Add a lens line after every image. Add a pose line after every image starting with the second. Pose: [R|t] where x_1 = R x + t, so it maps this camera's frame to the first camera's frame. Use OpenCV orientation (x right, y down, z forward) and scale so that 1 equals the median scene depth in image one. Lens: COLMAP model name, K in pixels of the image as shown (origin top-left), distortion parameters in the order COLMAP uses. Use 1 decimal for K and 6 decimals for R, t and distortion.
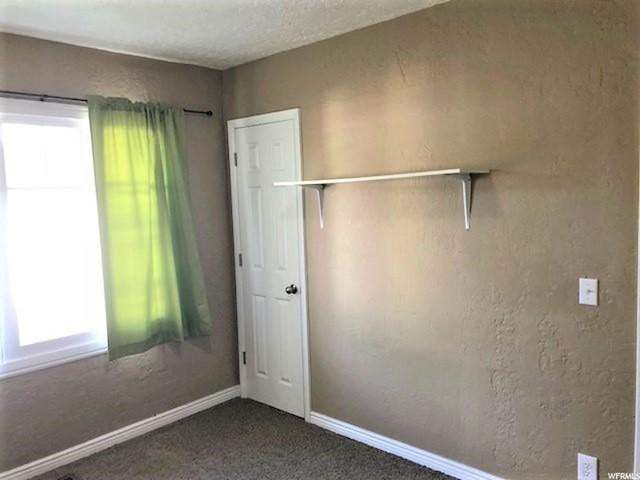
lens RADIAL K [[525.0, 0, 322.3], [0, 525.0, 240.2], [0, 0, 1]] dist [0.020371, -0.032035]
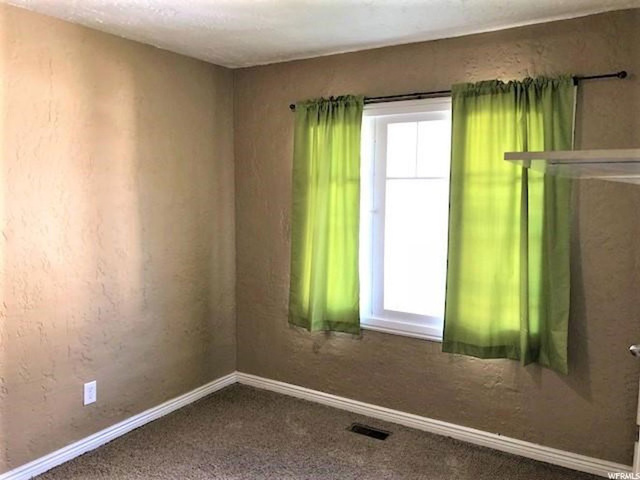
lens RADIAL K [[525.0, 0, 322.3], [0, 525.0, 240.2], [0, 0, 1]] dist [0.020371, -0.032035]
pose [[0.177931, 0.131717, -0.975188, 0.492011], [-0.102111, 0.988123, 0.114833, -0.069772], [0.978731, 0.079145, 0.189268, 0.554250]]
